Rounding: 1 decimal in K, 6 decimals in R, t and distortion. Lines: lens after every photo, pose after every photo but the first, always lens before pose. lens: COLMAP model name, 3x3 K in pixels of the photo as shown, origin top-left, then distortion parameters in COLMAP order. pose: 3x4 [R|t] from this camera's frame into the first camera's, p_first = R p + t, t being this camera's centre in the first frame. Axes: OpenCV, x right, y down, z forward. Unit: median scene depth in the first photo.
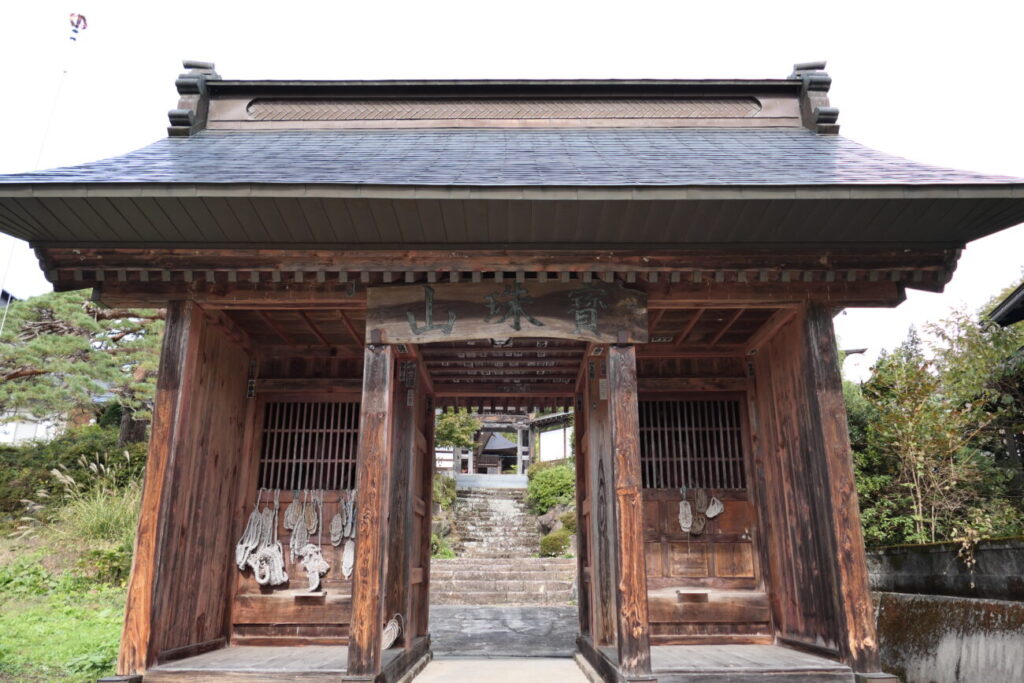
lens RADIAL K [[733.9, 0, 515.1], [0, 733.9, 340.3], [0, 0, 1]] dist [-0.014460, 0.005690]
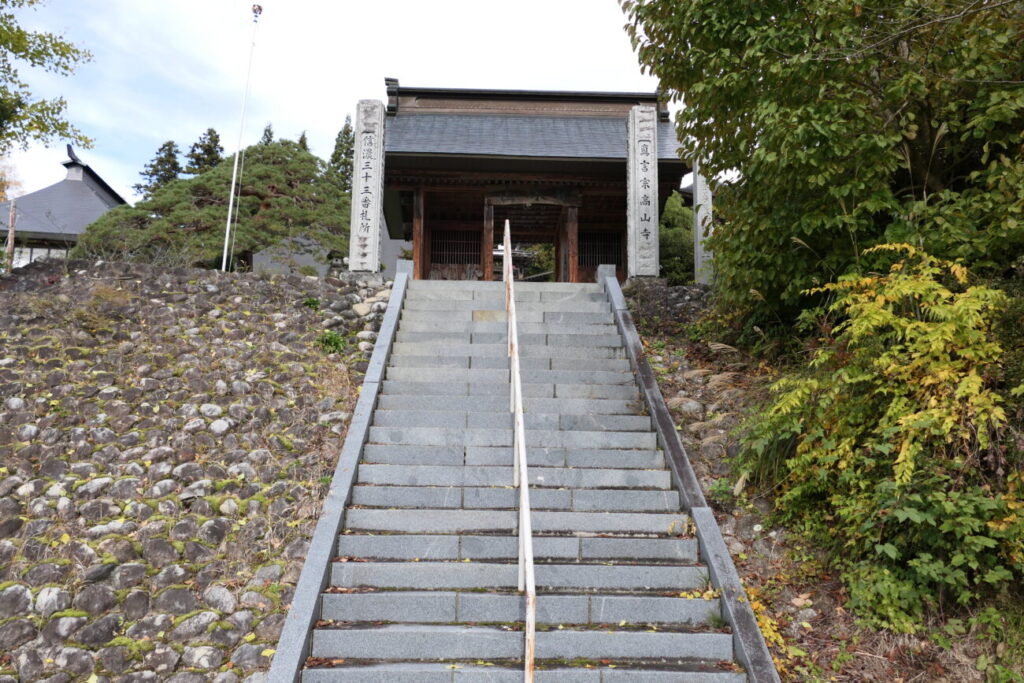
lens RADIAL K [[733.9, 0, 515.1], [0, 733.9, 340.3], [0, 0, 1]] dist [-0.014460, 0.005690]
pose [[0.999439, 0.016891, 0.028908, -0.150206], [-0.020941, 0.989054, 0.146063, 0.103079], [-0.026124, -0.146586, 0.988853, -1.840153]]
